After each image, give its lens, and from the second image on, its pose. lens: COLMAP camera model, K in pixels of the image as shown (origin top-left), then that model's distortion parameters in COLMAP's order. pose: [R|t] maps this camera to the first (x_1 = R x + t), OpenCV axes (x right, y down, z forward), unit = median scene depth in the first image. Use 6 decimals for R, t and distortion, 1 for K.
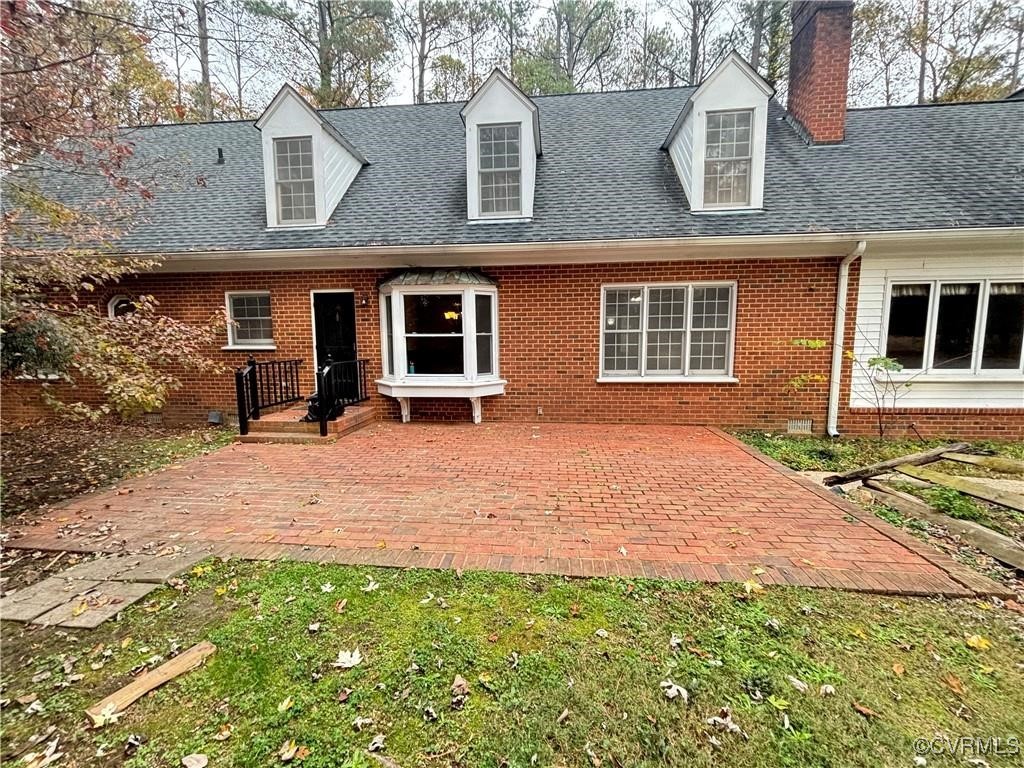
lens RADIAL K [[416.0, 0, 516.8], [0, 416.0, 377.8], [0, 0, 1]] dist [0.003312, 0.000466]
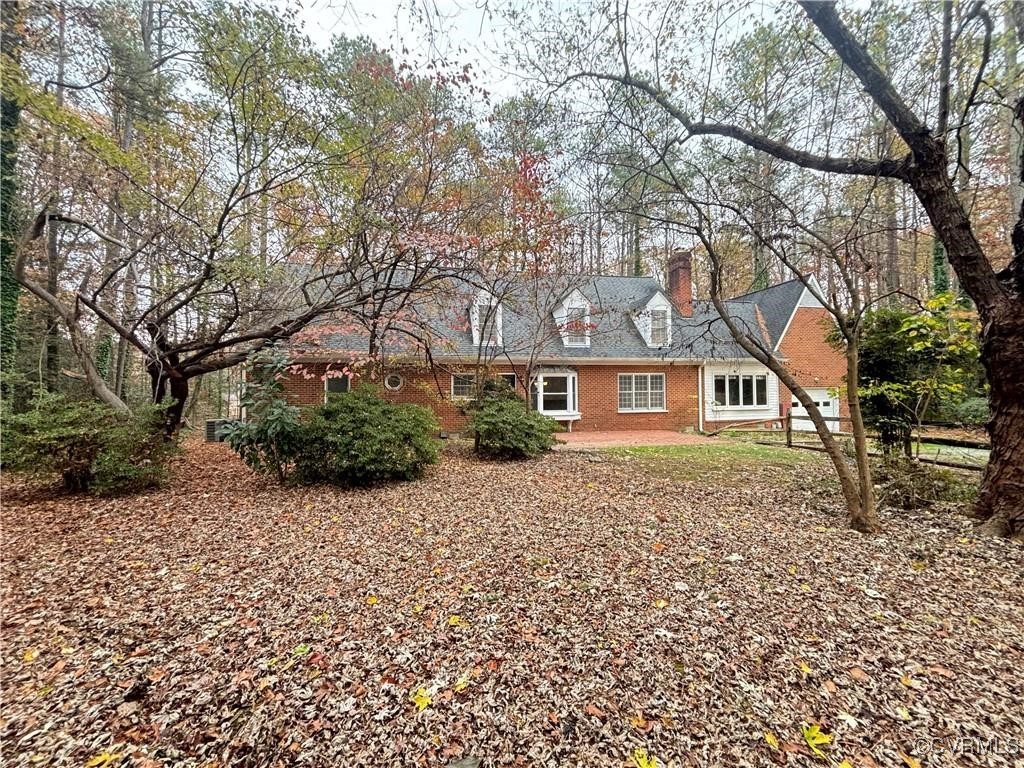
lens RADIAL K [[416.0, 0, 515.2], [0, 416.0, 384.5], [0, 0, 1]] dist [0.003312, 0.000466]
pose [[0.958663, 0.006660, 0.284464, -1.089553], [0.034880, 0.989436, -0.140713, 0.170271], [-0.282396, 0.144818, 0.948304, -1.171911]]
